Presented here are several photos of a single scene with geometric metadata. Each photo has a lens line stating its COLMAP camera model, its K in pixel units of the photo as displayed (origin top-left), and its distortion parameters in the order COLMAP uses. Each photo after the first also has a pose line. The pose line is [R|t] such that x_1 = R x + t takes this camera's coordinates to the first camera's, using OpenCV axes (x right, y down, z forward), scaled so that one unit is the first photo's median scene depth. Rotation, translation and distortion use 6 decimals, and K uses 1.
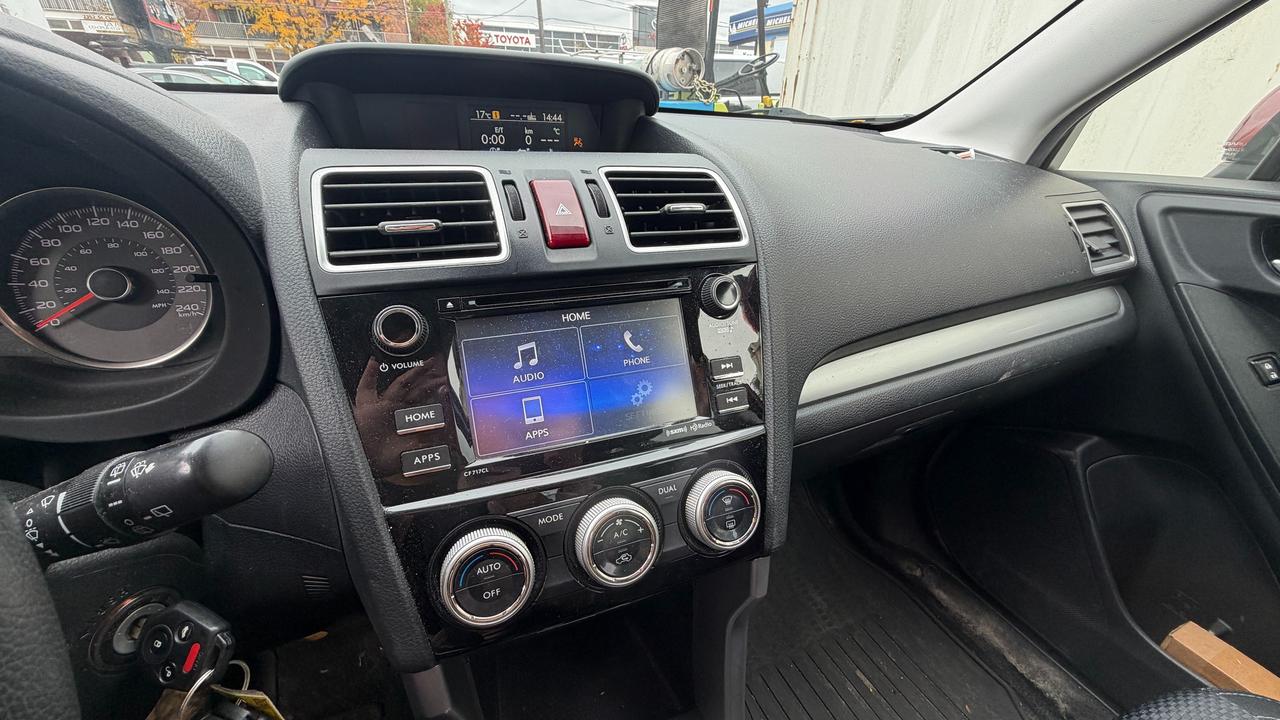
lens RADIAL K [[518.7, 0, 638.4], [0, 518.7, 356.7], [0, 0, 1]] dist [-0.002007, 0.000571]
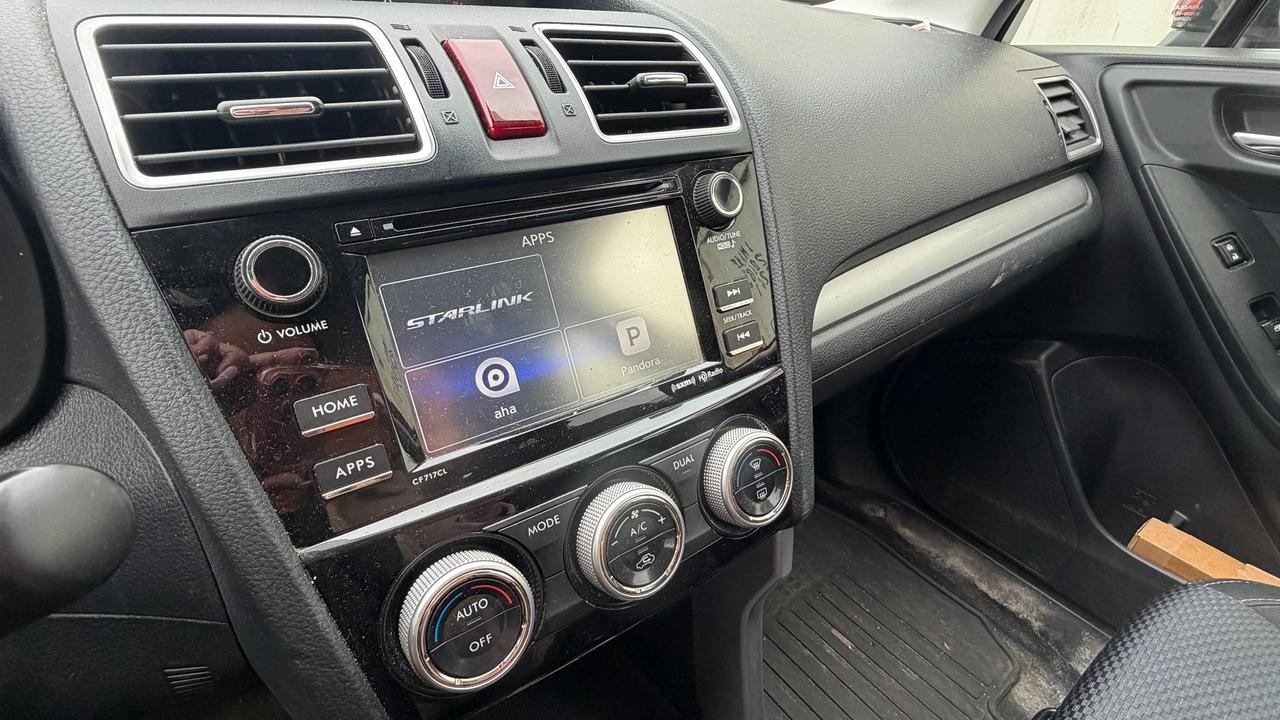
lens RADIAL K [[614.7, 0, 629.2], [0, 614.7, 357.4], [0, 0, 1]] dist [0.000644, -0.001678]
pose [[0.976513, -0.111664, 0.184263, -0.146364], [0.096054, 0.991153, 0.091597, 0.014442], [-0.192861, -0.071747, 0.978600, 0.132546]]
